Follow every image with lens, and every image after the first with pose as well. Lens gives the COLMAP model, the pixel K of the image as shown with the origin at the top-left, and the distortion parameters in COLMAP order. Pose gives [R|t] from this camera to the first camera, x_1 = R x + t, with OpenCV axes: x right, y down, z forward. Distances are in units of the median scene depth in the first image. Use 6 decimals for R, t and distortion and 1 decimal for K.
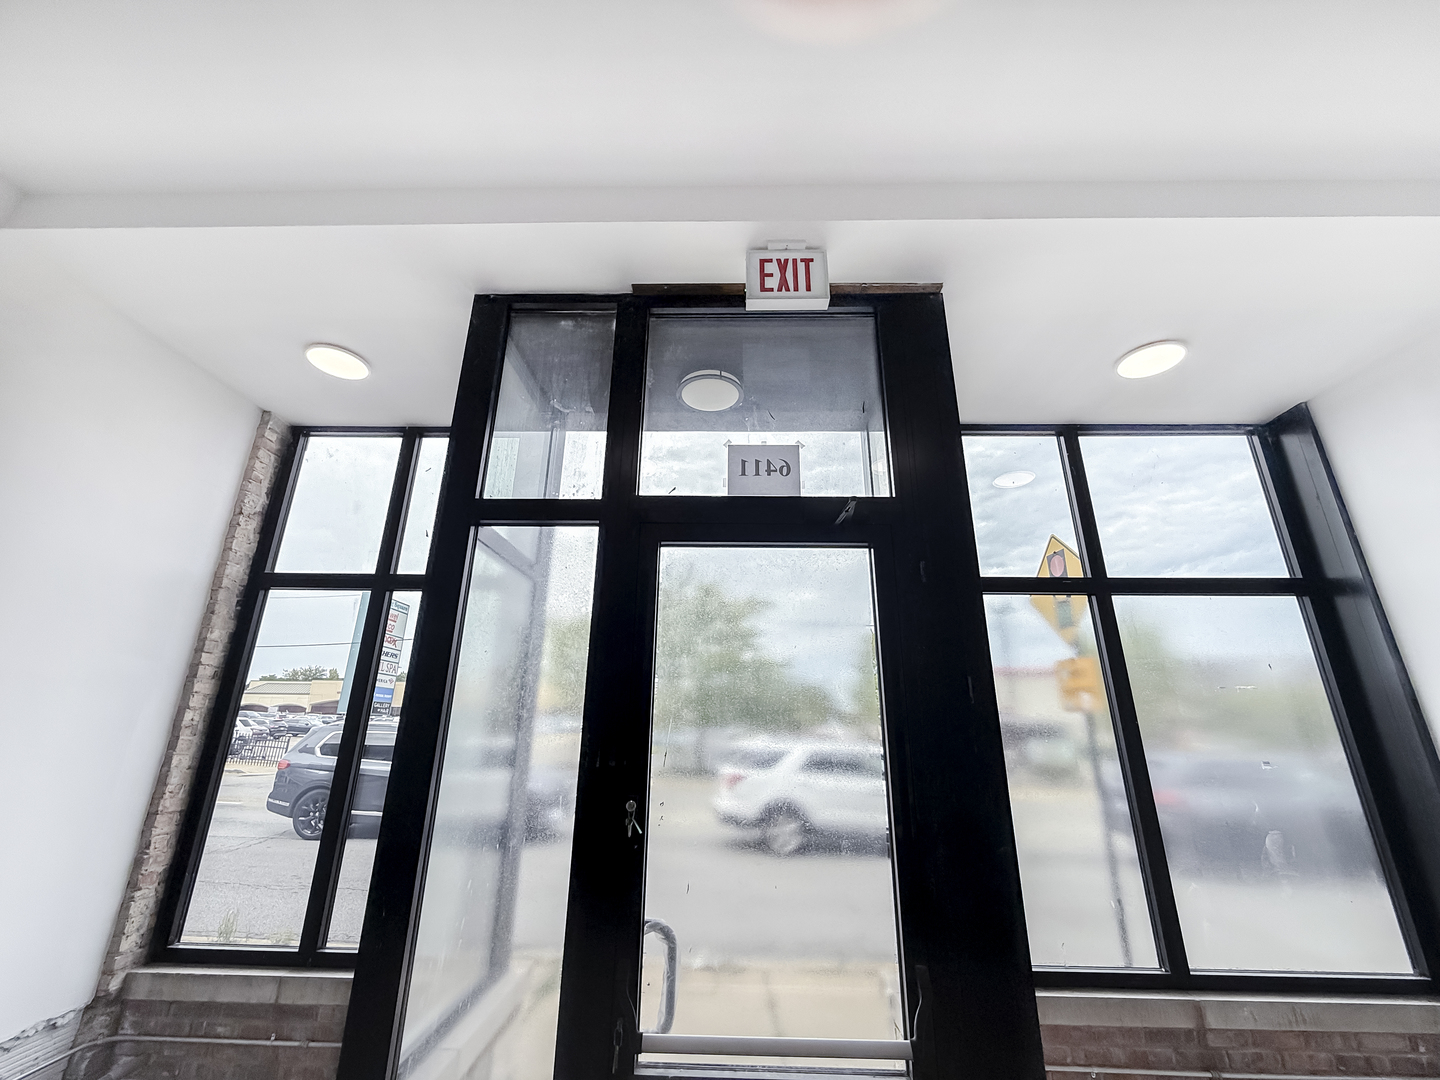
lens RADIAL K [[583.4, 0, 716.2], [0, 583.4, 543.8], [0, 0, 1]] dist [-0.002337, -0.000340]
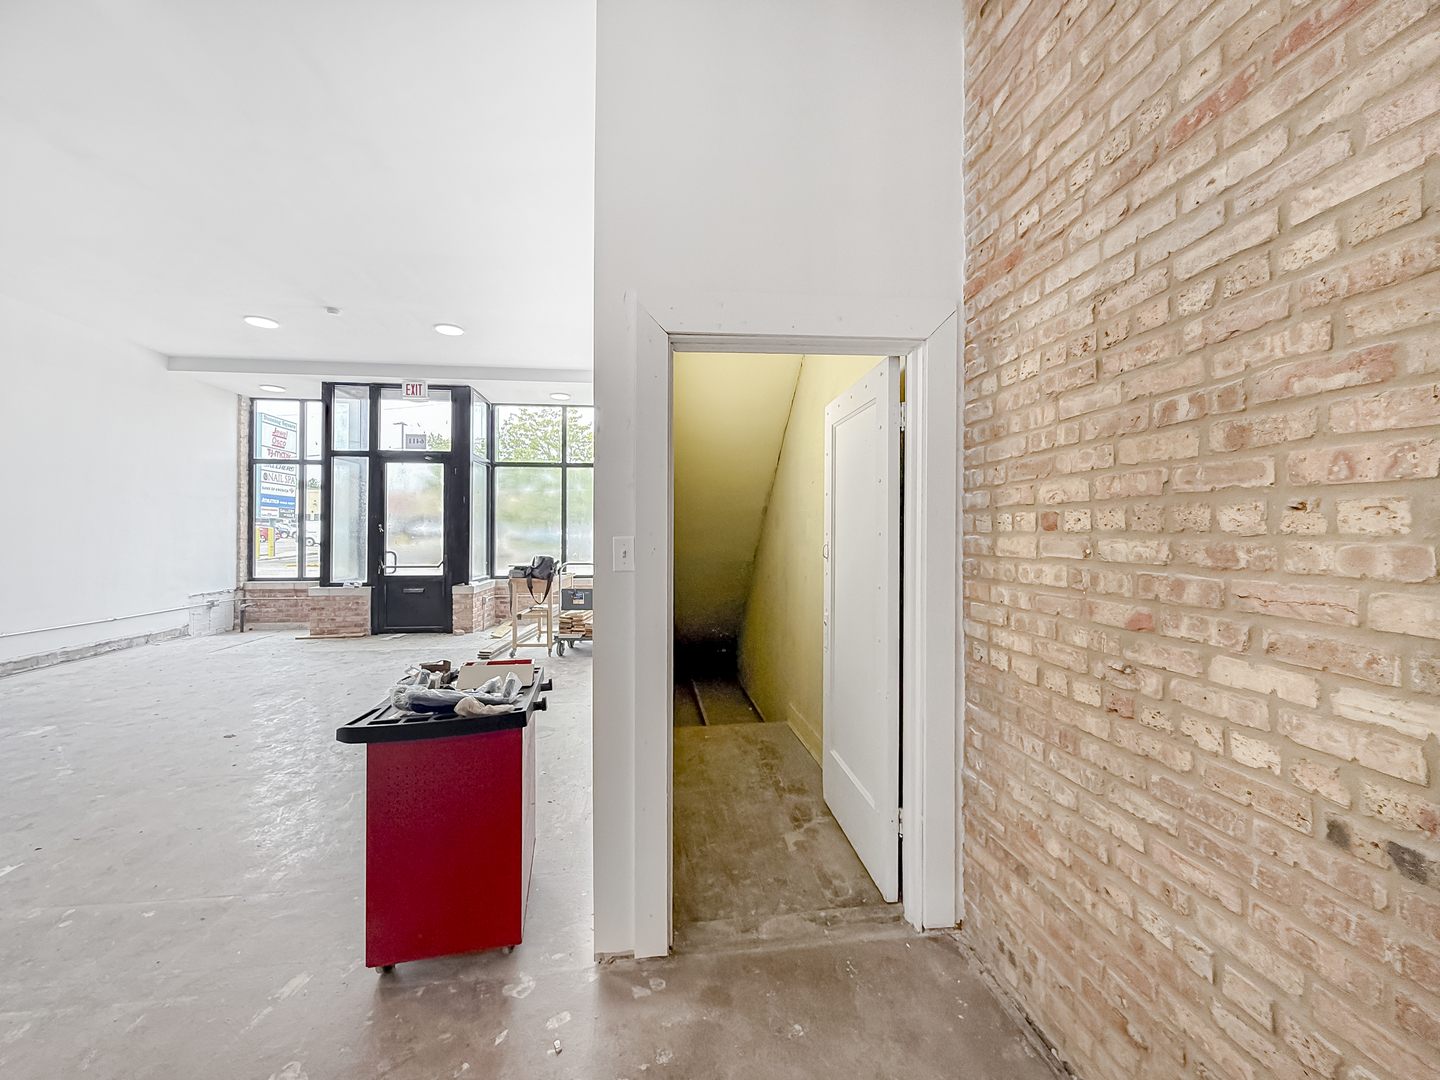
lens RADIAL K [[583.4, 0, 719.3], [0, 583.4, 529.0], [0, 0, 1]] dist [-0.002337, -0.000340]
pose [[0.989713, -0.012648, 0.142504, 1.192842], [-0.030446, 0.954645, 0.296186, -0.617369], [-0.139787, -0.297478, 0.944440, -2.392659]]
